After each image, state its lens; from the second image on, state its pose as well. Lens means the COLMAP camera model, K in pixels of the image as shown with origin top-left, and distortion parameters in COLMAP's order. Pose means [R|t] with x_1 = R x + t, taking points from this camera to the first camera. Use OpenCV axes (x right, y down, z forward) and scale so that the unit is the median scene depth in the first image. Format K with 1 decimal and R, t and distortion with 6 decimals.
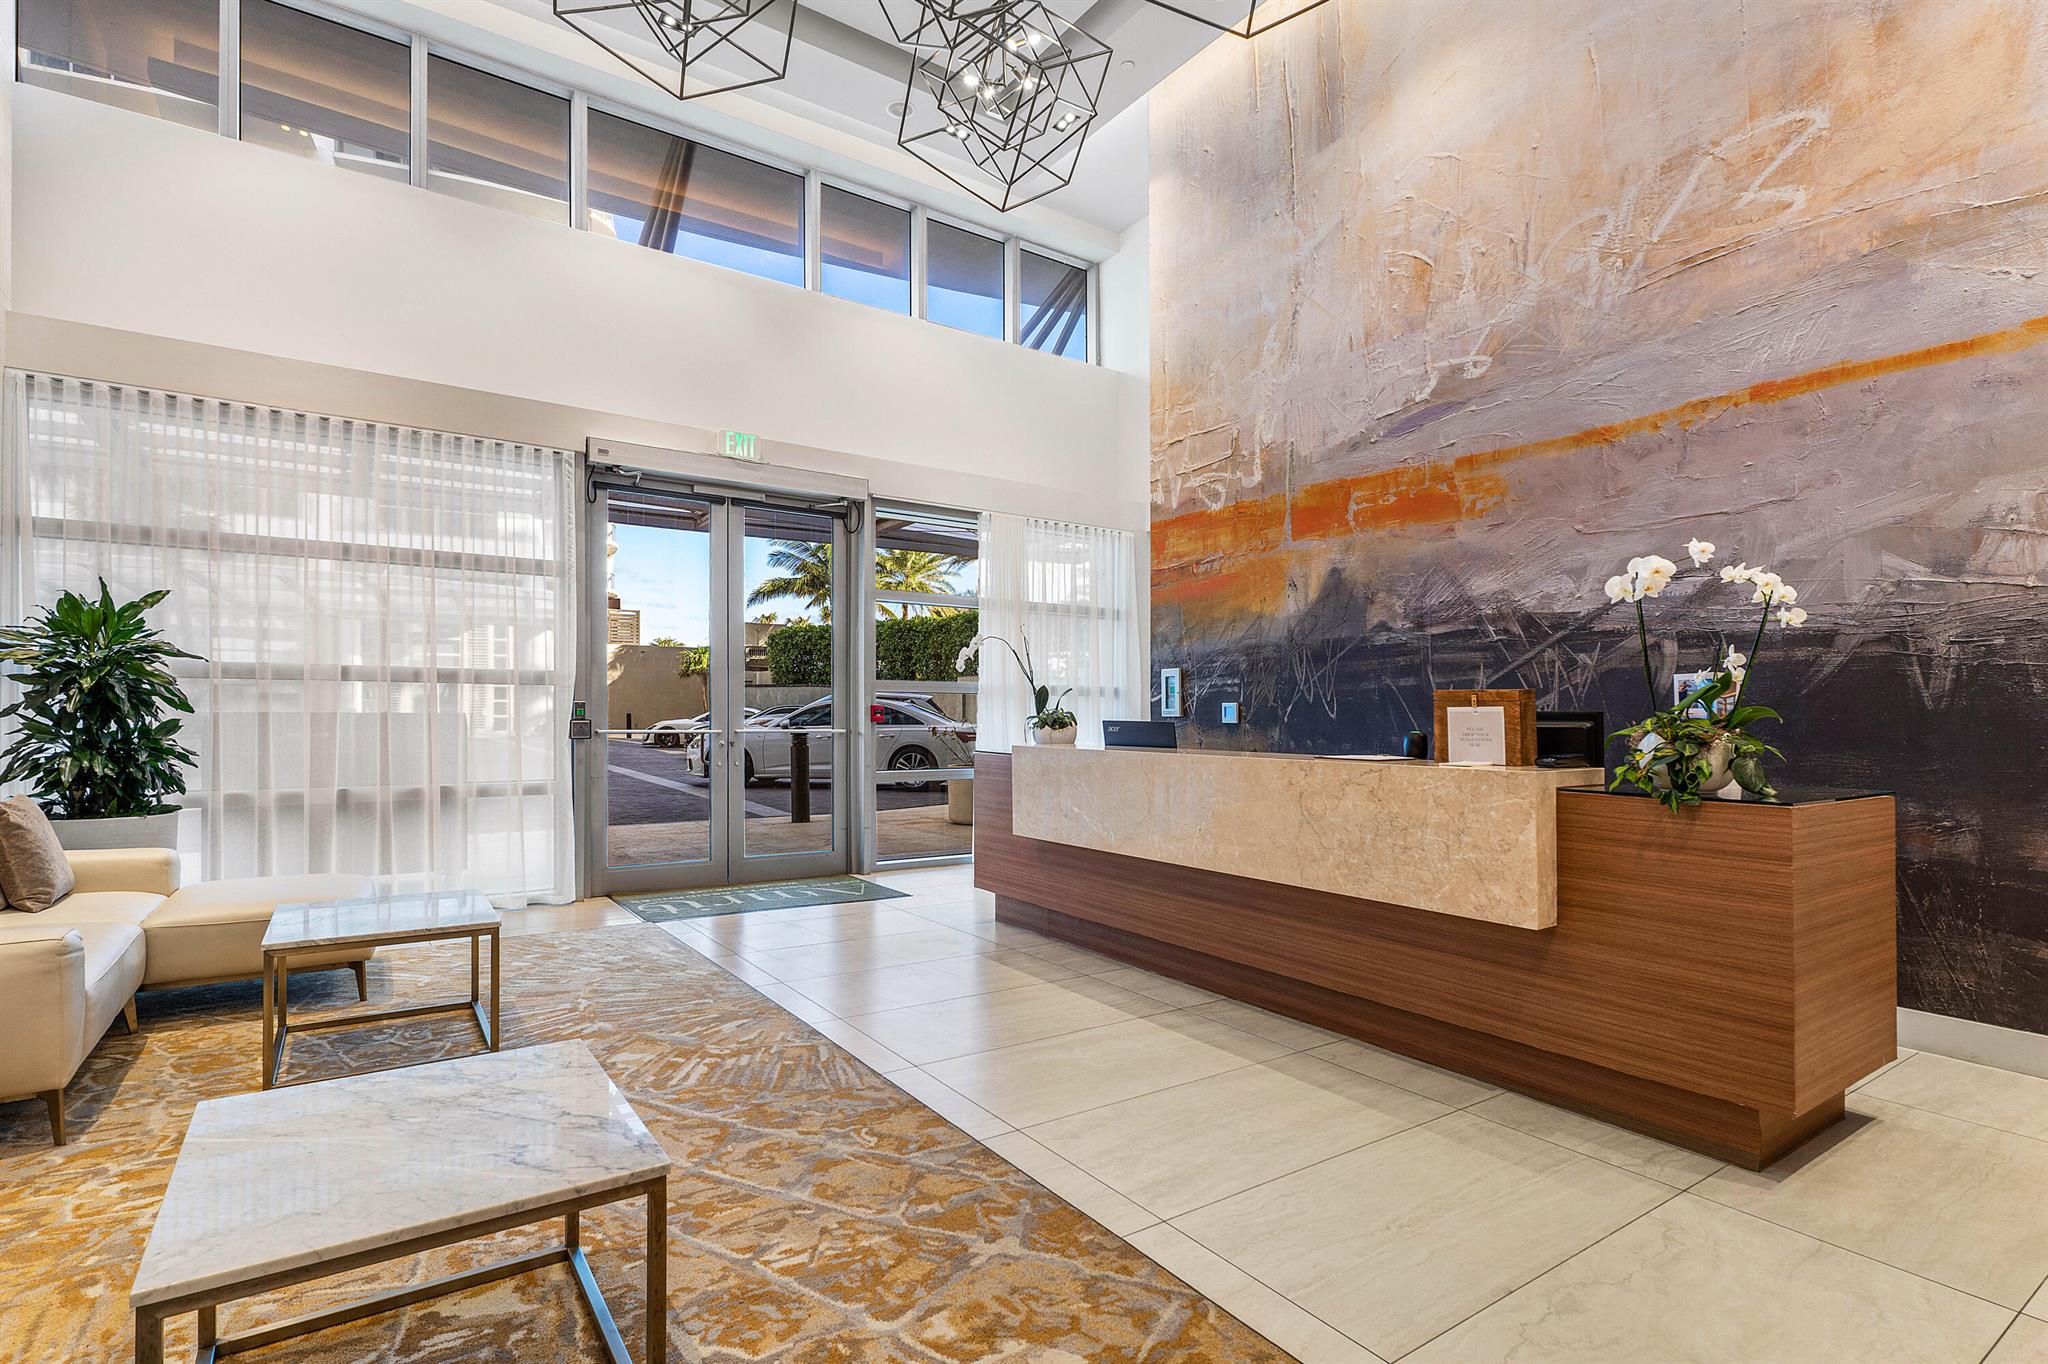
lens RADIAL K [[1003.7, 0, 1029.3], [0, 1003.7, 713.2], [0, 0, 1]] dist [0.001949, 0.000251]
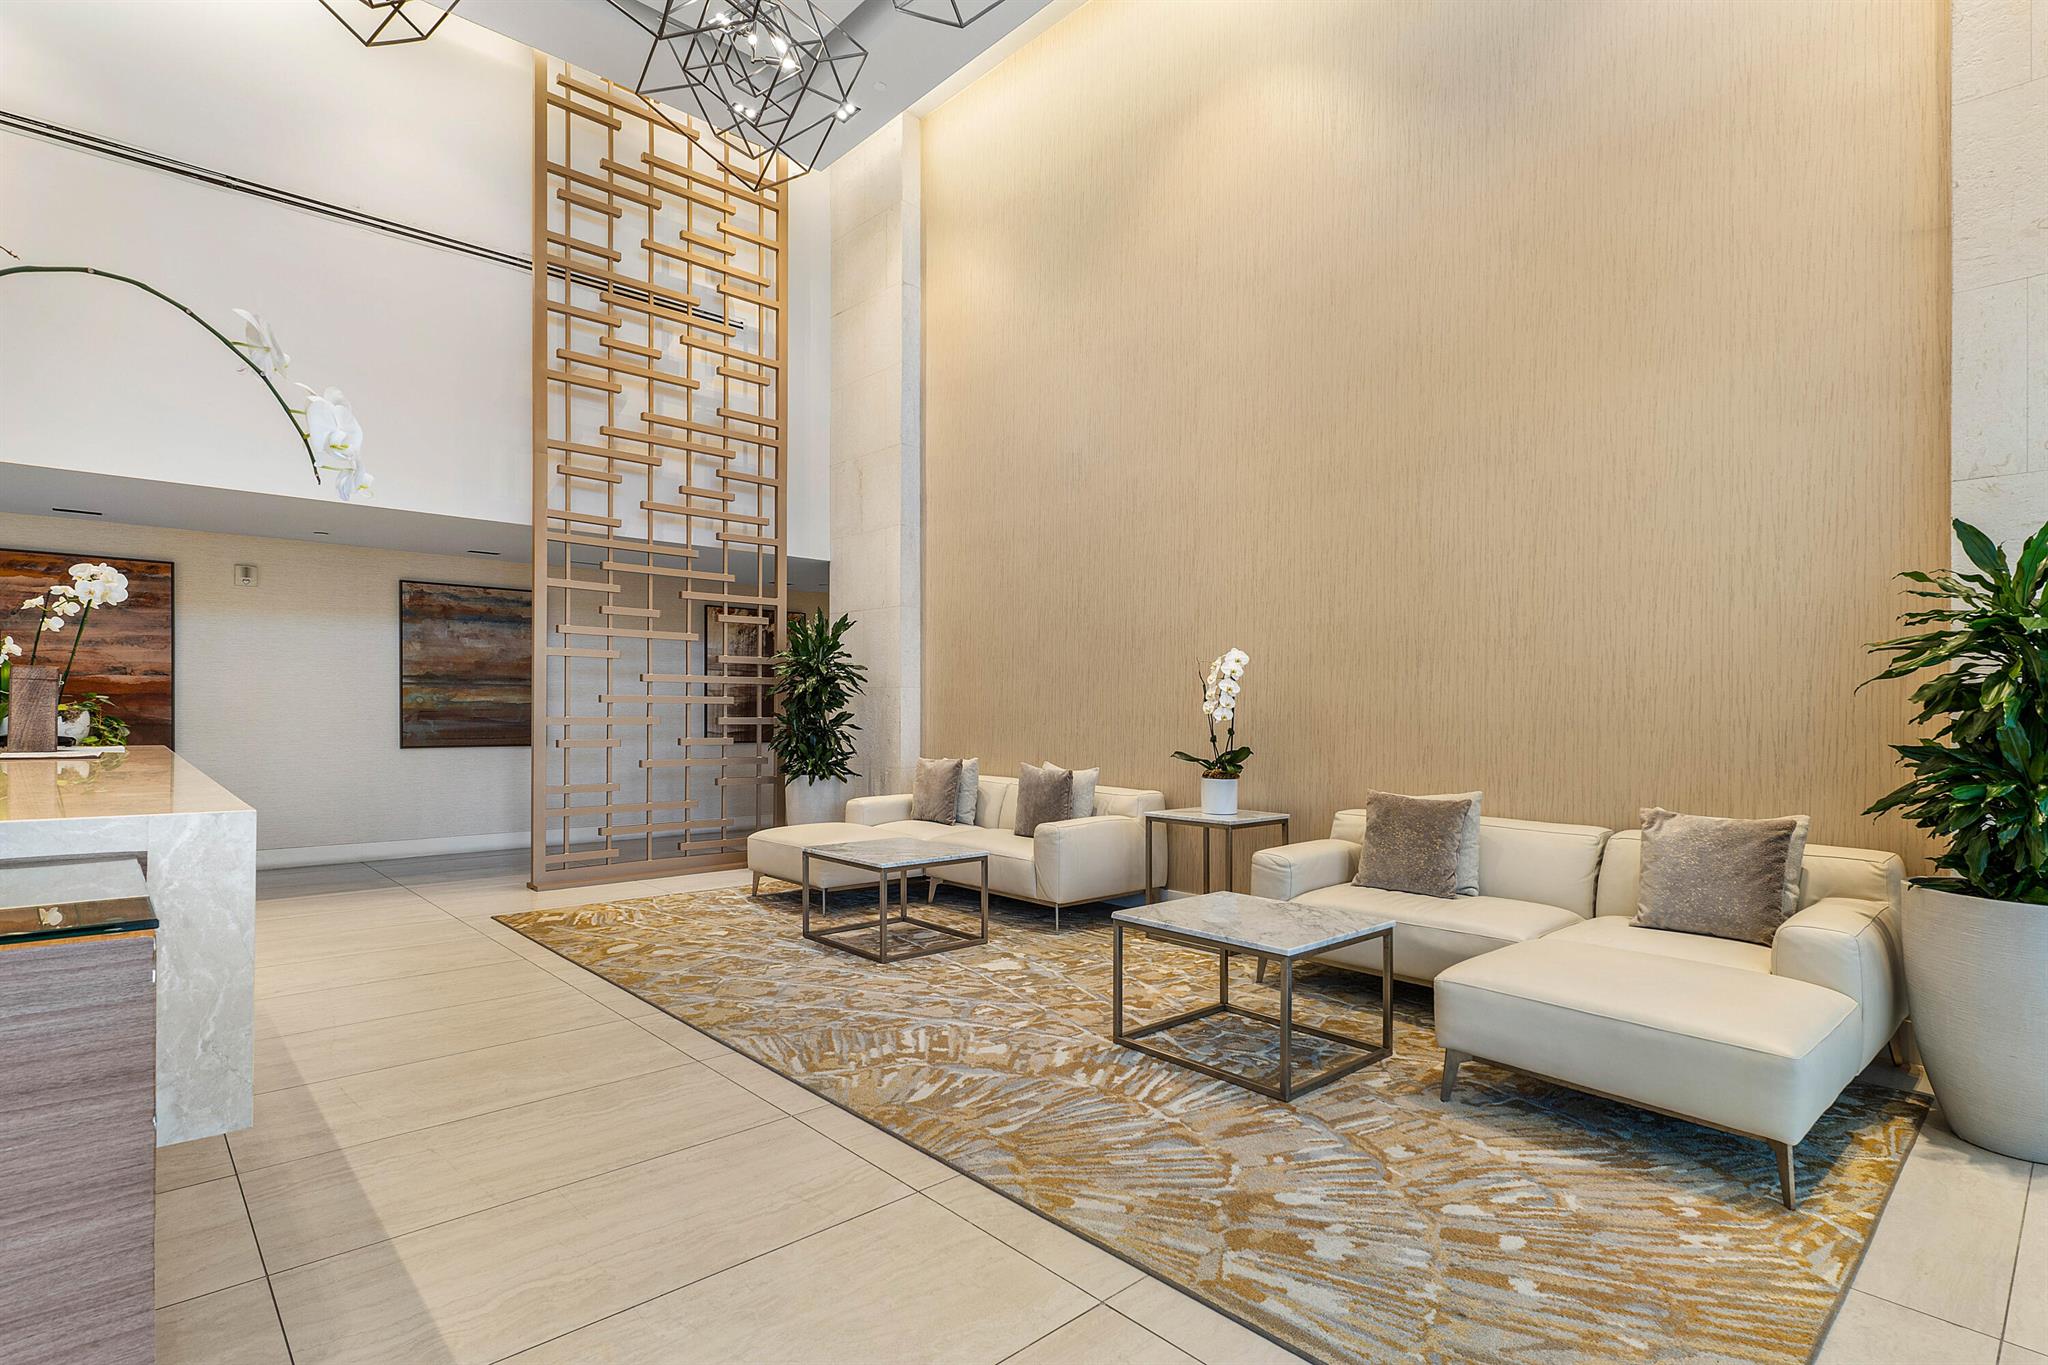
lens RADIAL K [[1003.7, 0, 1029.3], [0, 1003.7, 713.7], [0, 0, 1]] dist [0.001949, 0.000251]
pose [[-0.989819, -0.017512, -0.141250, -0.296066], [-0.017816, 0.999841, 0.000888, 0.002345], [0.141212, 0.003396, -0.989974, 2.065687]]
